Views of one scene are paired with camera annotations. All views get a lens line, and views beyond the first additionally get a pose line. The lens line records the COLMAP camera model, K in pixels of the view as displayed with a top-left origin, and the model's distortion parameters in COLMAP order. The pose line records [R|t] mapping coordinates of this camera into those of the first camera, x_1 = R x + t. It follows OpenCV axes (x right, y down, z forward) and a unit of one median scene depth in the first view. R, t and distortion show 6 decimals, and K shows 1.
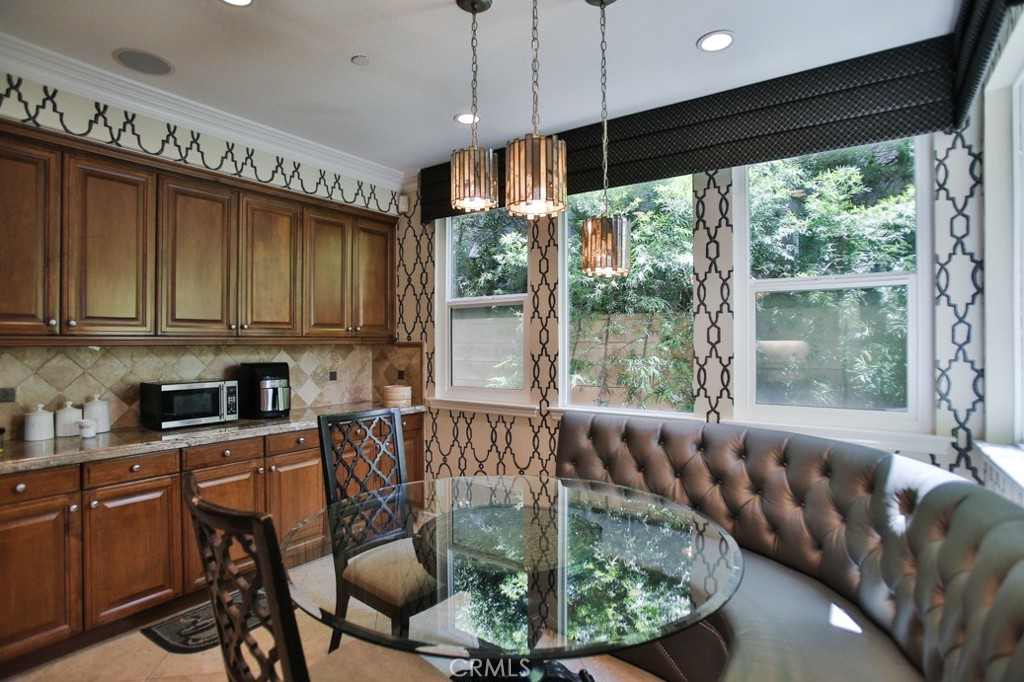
lens RADIAL K [[521.2, 0, 510.3], [0, 521.2, 337.6], [0, 0, 1]] dist [-0.006433, -0.000148]
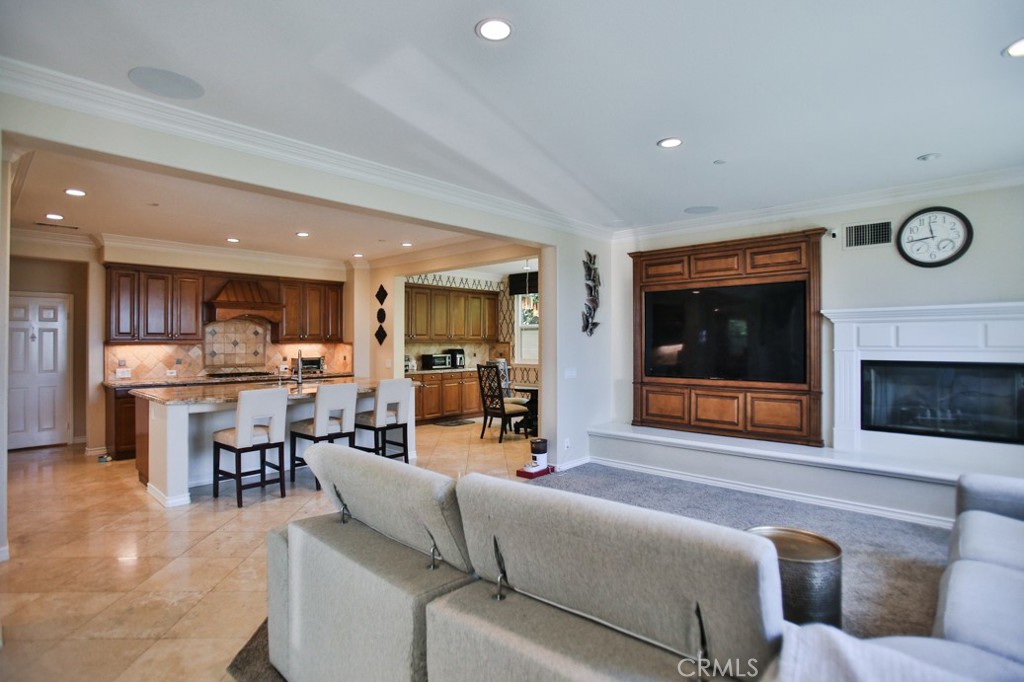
lens RADIAL K [[521.2, 0, 509.7], [0, 521.2, 340.6], [0, 0, 1]] dist [-0.006433, -0.000148]
pose [[0.990951, -0.002025, -0.134207, 0.180598], [0.002029, 0.999998, -0.000110, 0.004107], [0.134207, -0.000164, 0.990953, -1.590810]]
